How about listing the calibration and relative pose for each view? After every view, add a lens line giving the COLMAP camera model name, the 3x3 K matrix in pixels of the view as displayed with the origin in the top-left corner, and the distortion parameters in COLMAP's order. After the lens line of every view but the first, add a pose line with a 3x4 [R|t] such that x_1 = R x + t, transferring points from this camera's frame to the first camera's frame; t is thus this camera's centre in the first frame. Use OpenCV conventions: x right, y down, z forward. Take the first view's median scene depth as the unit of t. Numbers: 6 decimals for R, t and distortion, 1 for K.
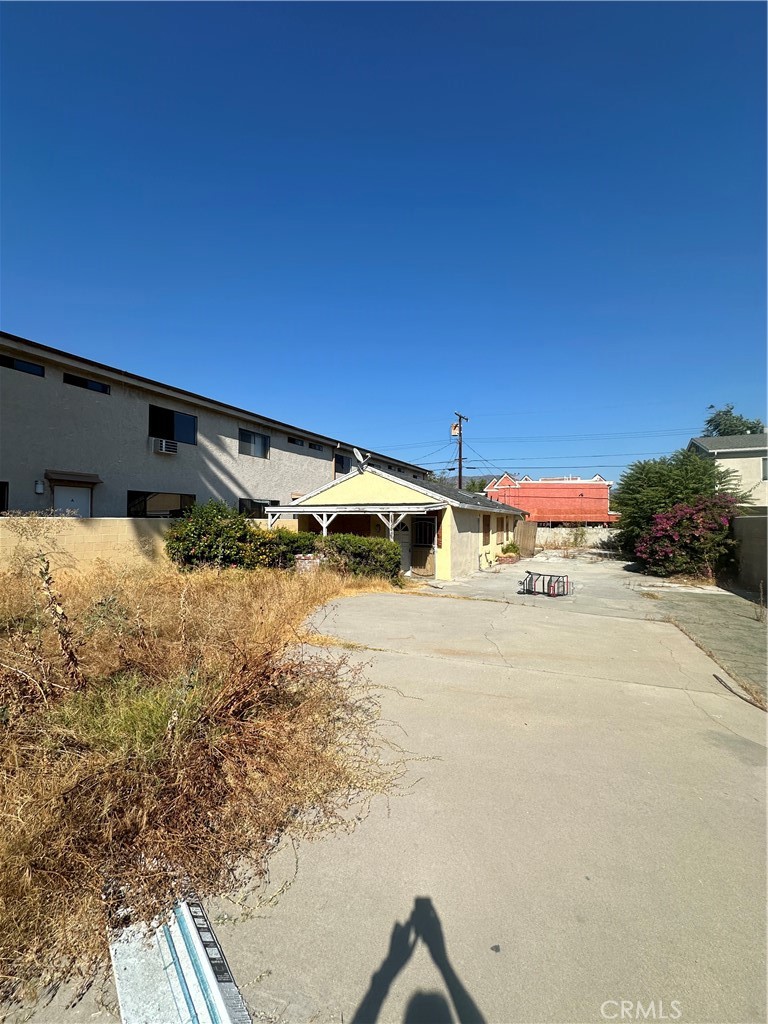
lens RADIAL K [[409.3, 0, 381.9], [0, 409.3, 510.1], [0, 0, 1]] dist [0.000857, 0.001068]
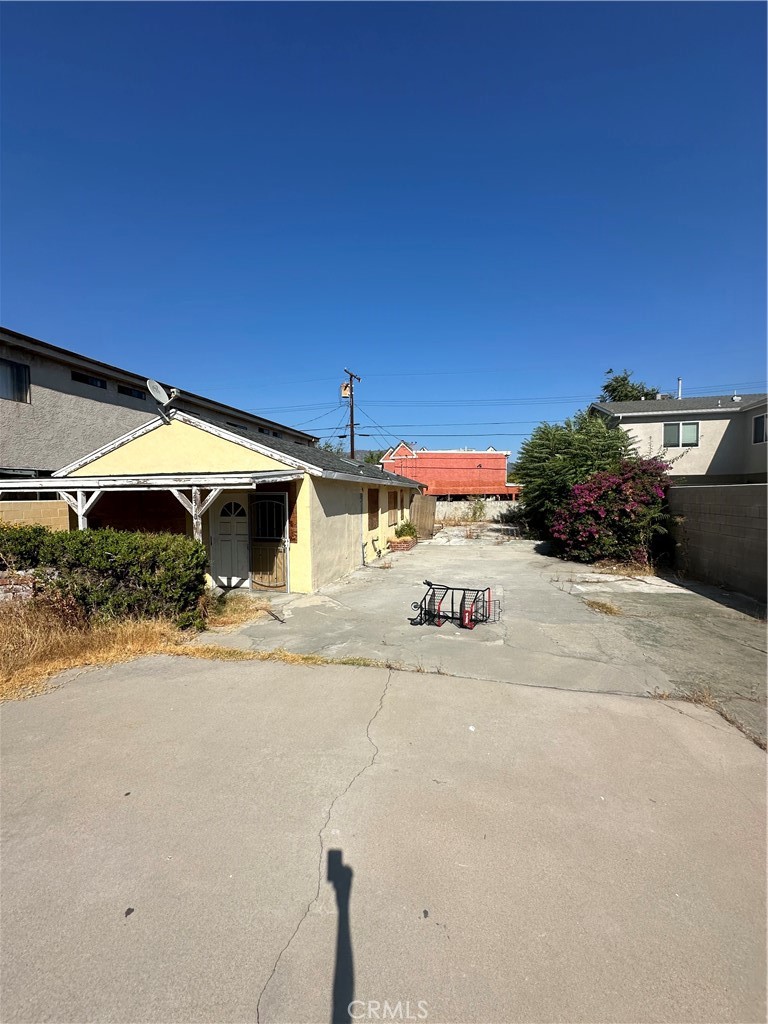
lens RADIAL K [[409.3, 0, 381.9], [0, 409.3, 510.1], [0, 0, 1]] dist [0.000857, 0.001068]
pose [[0.972050, -0.026414, 0.233285, 0.104650], [0.011773, 0.997885, 0.063933, 0.003542], [-0.234480, -0.059400, 0.970304, 0.297698]]
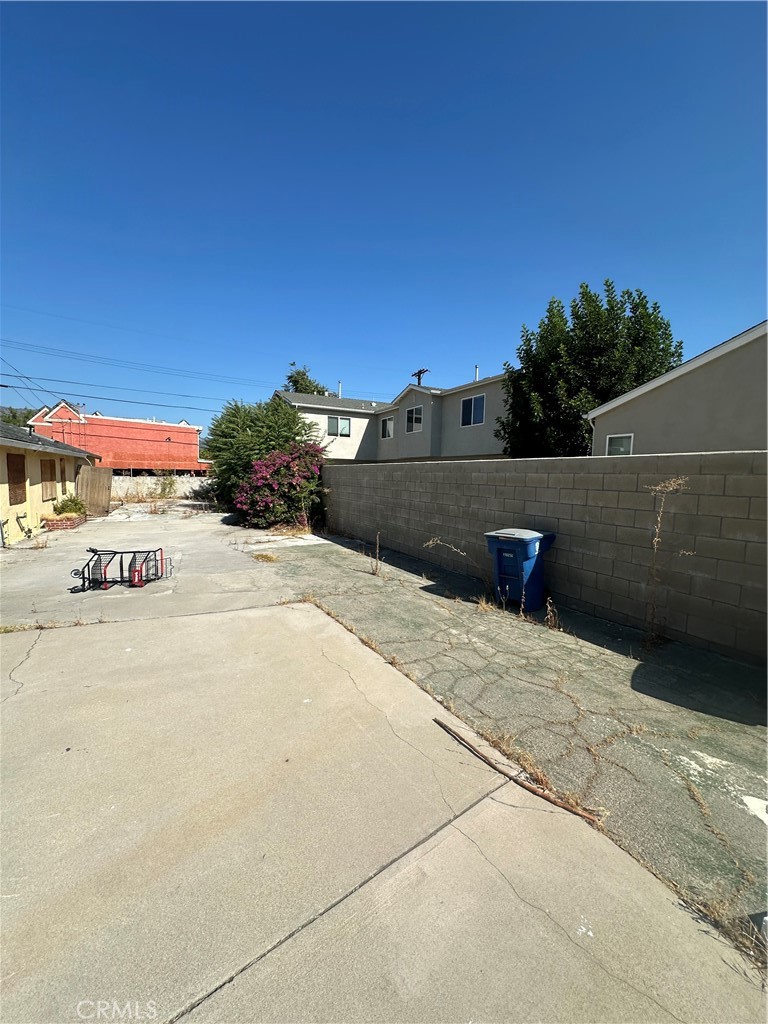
lens RADIAL K [[409.3, 0, 381.9], [0, 409.3, 510.1], [0, 0, 1]] dist [0.000857, 0.001068]
pose [[0.592140, -0.064421, 0.803256, 0.091838], [-0.035401, 0.993758, 0.105796, 0.011771], [-0.805057, -0.091082, 0.586163, 0.221990]]
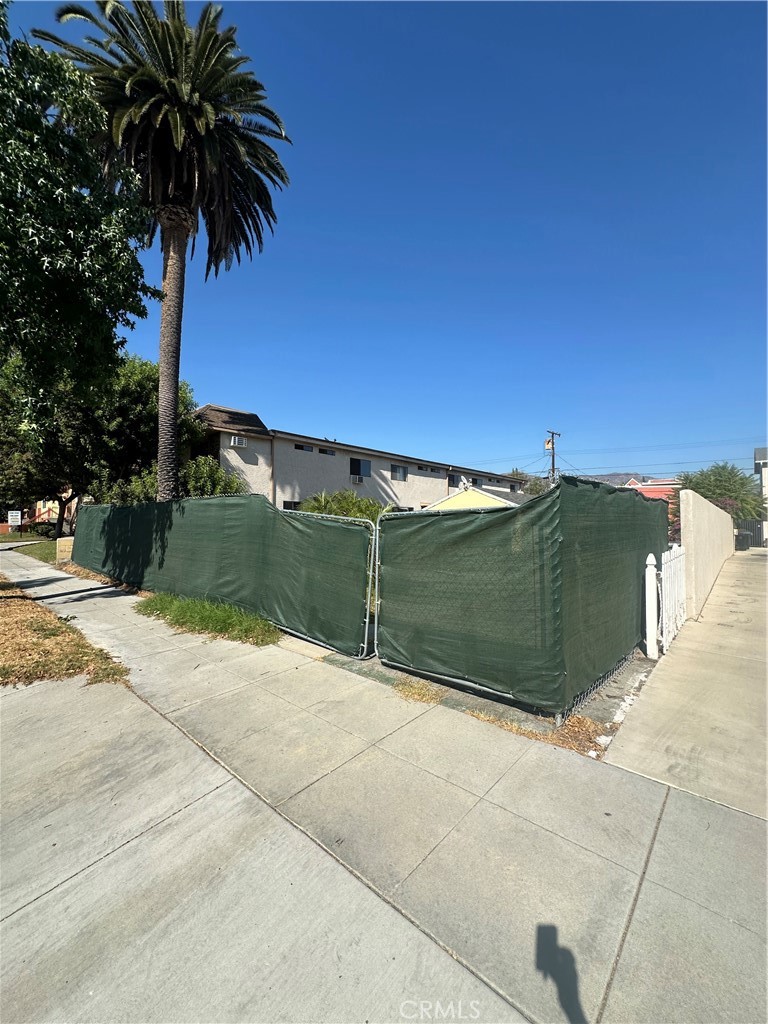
lens RADIAL K [[409.3, 0, 381.9], [0, 409.3, 510.1], [0, 0, 1]] dist [0.000857, 0.001068]
pose [[0.965265, -0.013451, -0.260927, 0.047518], [0.010955, 0.999879, -0.011018, 0.003102], [0.261044, 0.007777, 0.965296, -0.625100]]
